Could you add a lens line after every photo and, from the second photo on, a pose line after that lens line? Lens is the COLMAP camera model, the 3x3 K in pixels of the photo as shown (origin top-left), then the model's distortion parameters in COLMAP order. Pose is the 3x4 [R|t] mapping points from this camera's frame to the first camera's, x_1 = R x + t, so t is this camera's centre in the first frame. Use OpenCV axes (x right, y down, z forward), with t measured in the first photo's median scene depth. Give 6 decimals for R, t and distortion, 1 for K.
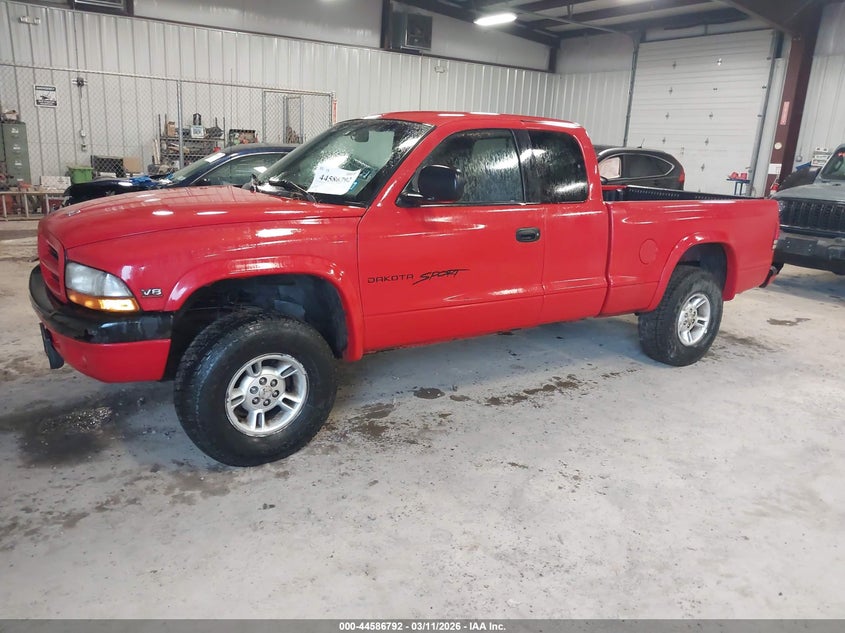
lens RADIAL K [[660.4, 0, 420.2], [0, 660.4, 312.2], [0, 0, 1]] dist [0.030778, -0.056396]
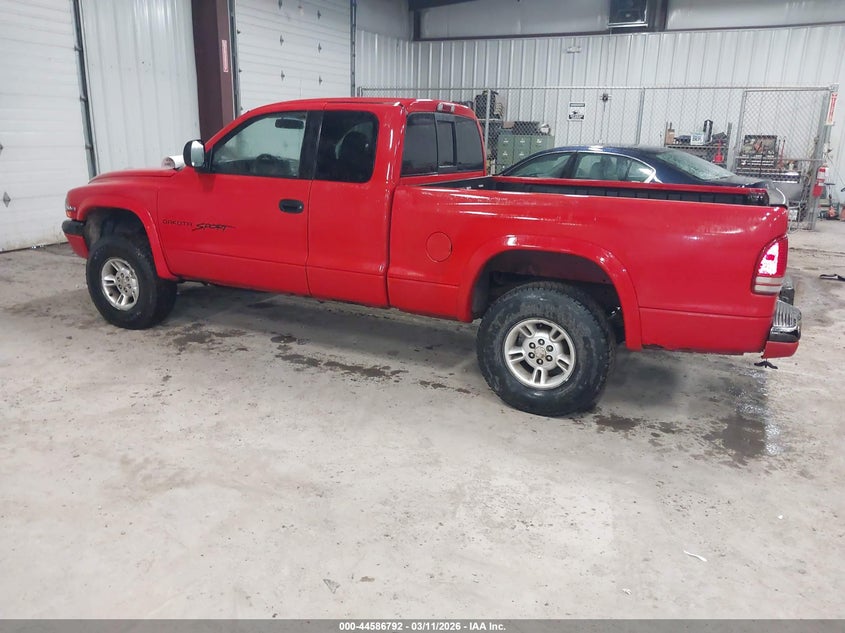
lens RADIAL K [[660.4, 0, 420.9], [0, 660.4, 315.9], [0, 0, 1]] dist [0.030778, -0.056396]
pose [[0.497065, 0.196741, -0.845115, 1.110716], [-0.214911, 0.971524, 0.099767, -0.087382], [0.840678, 0.132034, 0.525192, 0.567965]]
